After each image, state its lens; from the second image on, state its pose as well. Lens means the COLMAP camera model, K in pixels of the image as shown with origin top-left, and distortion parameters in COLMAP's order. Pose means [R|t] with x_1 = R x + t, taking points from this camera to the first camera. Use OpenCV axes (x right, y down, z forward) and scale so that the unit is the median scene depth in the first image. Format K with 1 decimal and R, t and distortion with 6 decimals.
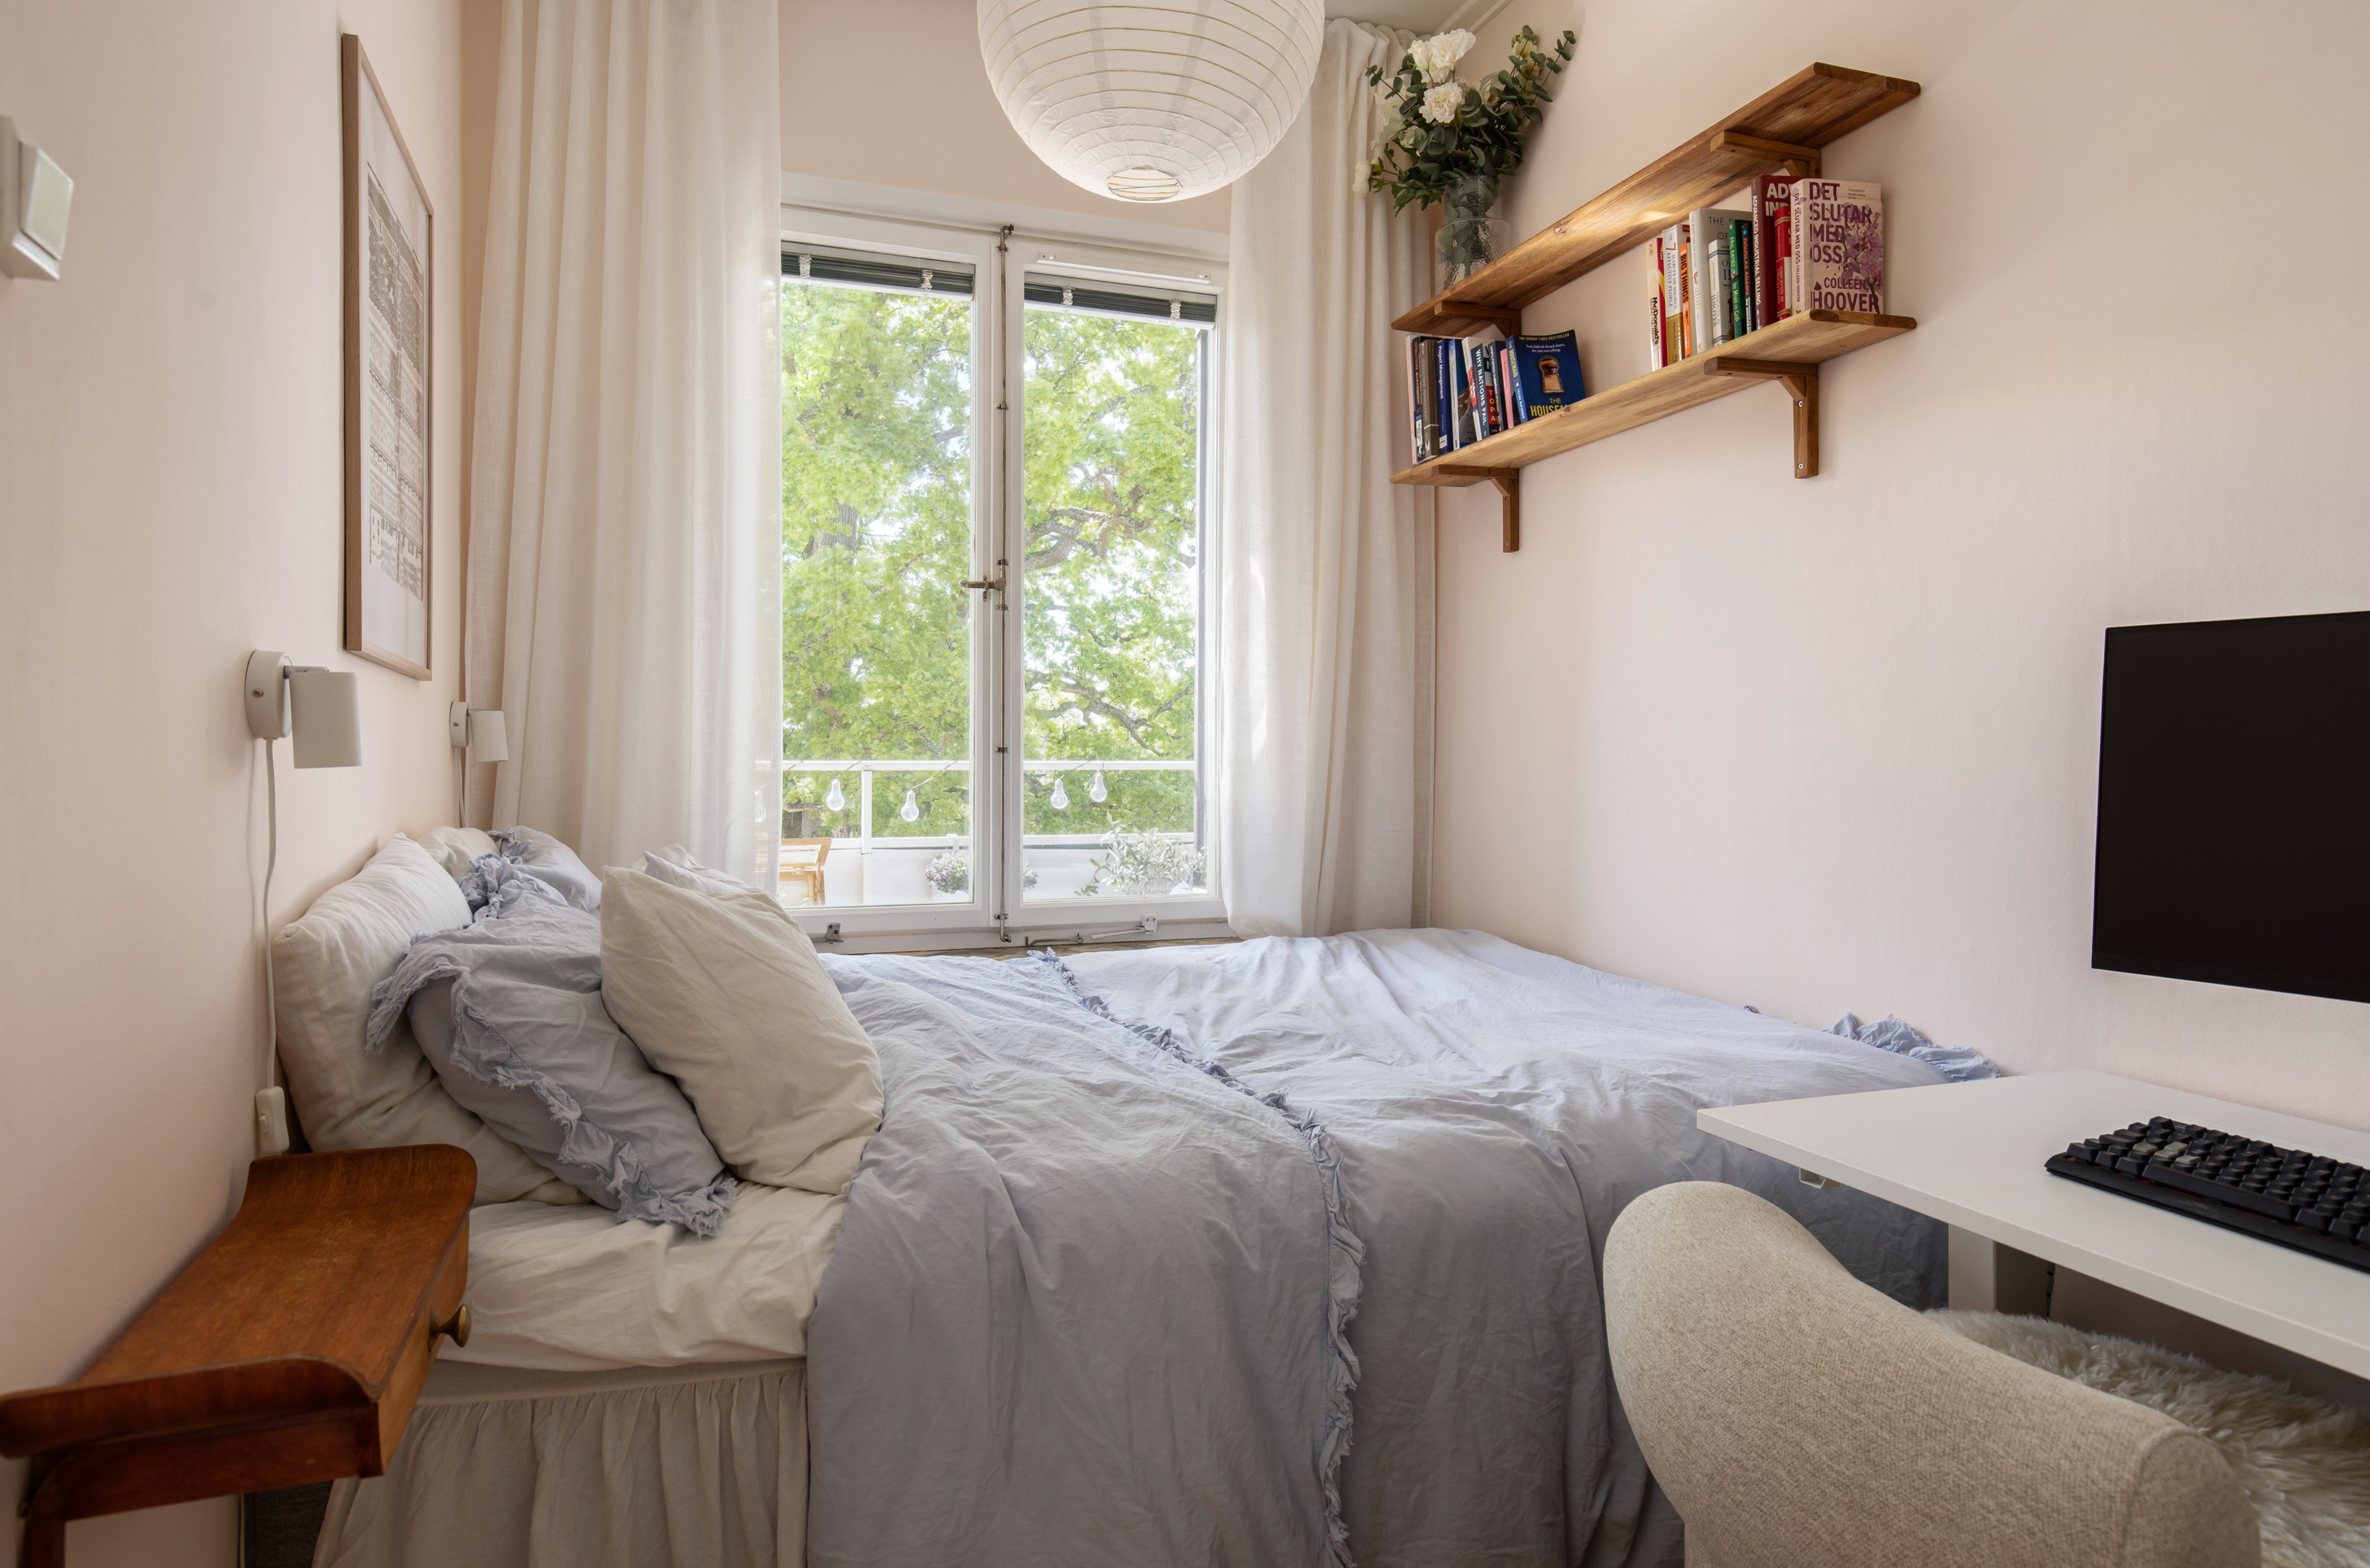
lens RADIAL K [[1376.3, 0, 1180.0], [0, 1376.3, 774.7], [0, 0, 1]] dist [0.000695, 0.000605]
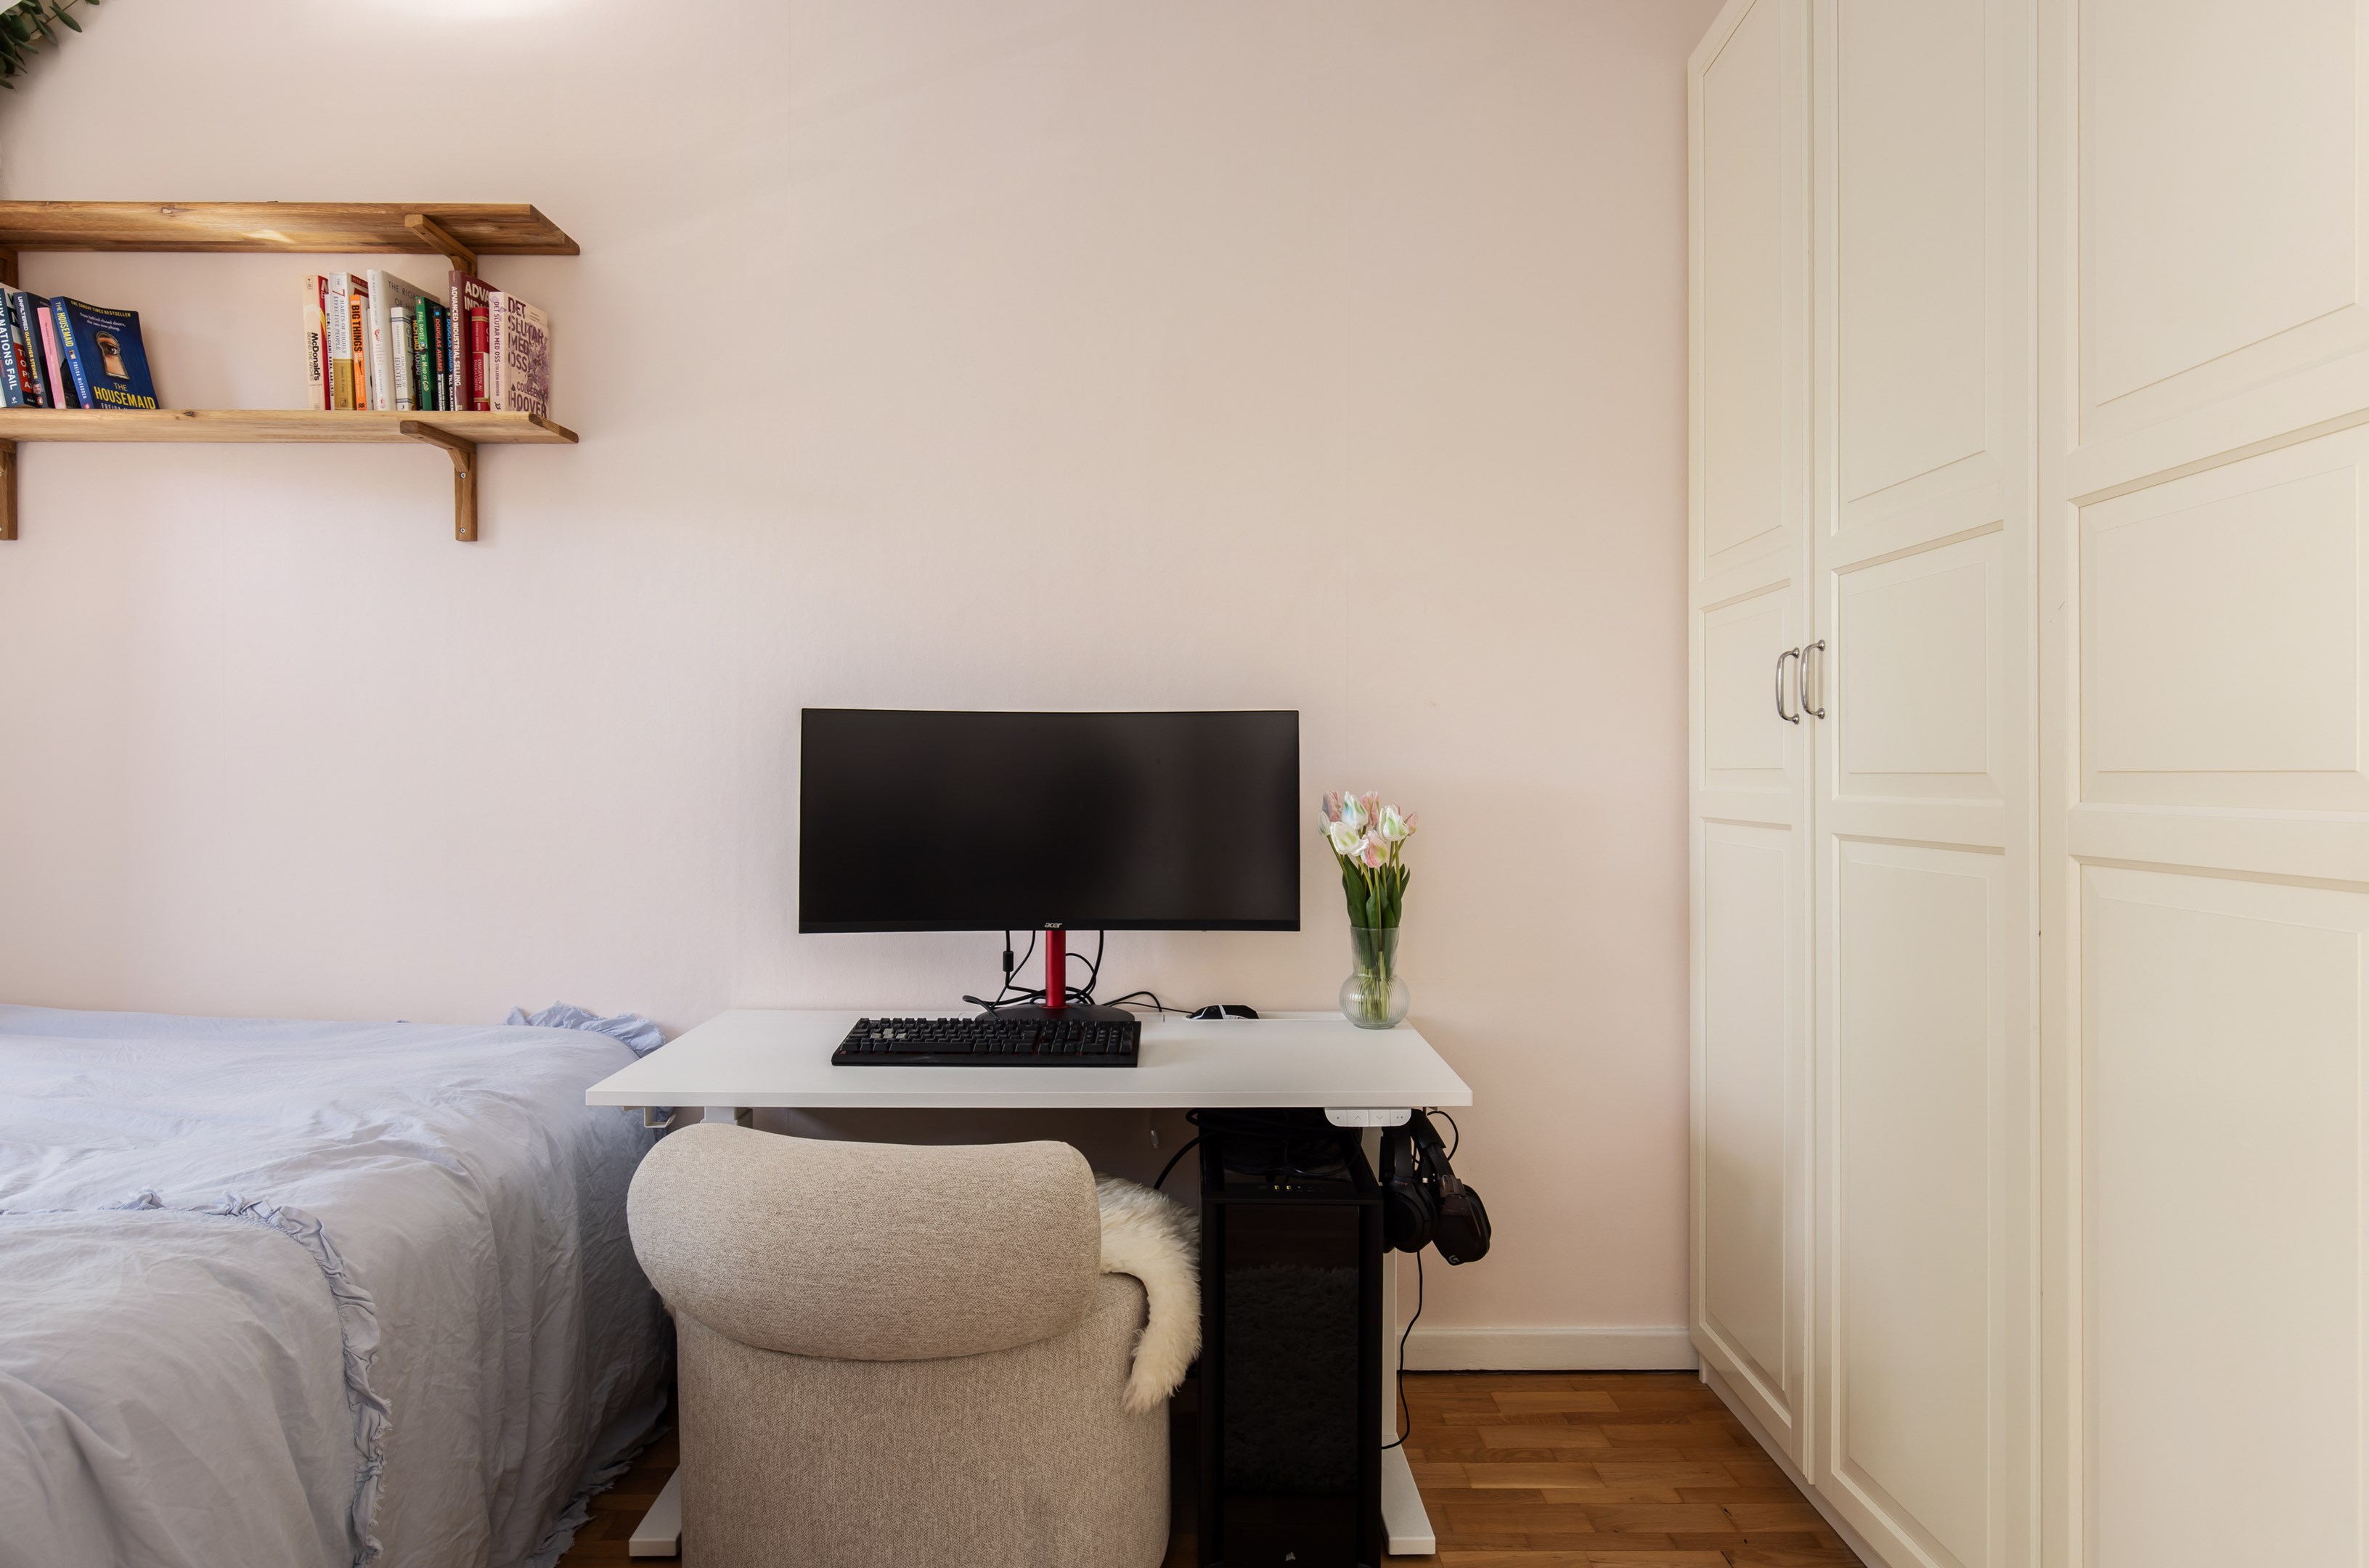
lens RADIAL K [[1425.3, 0, 1186.7], [0, 1425.3, 782.8], [0, 0, 1]] dist [0.002467, 0.000449]
pose [[0.316697, -0.017816, 0.948359, -0.487116], [0.006753, 0.999841, 0.016528, -0.034284], [-0.948503, 0.001170, 0.316767, 0.072196]]
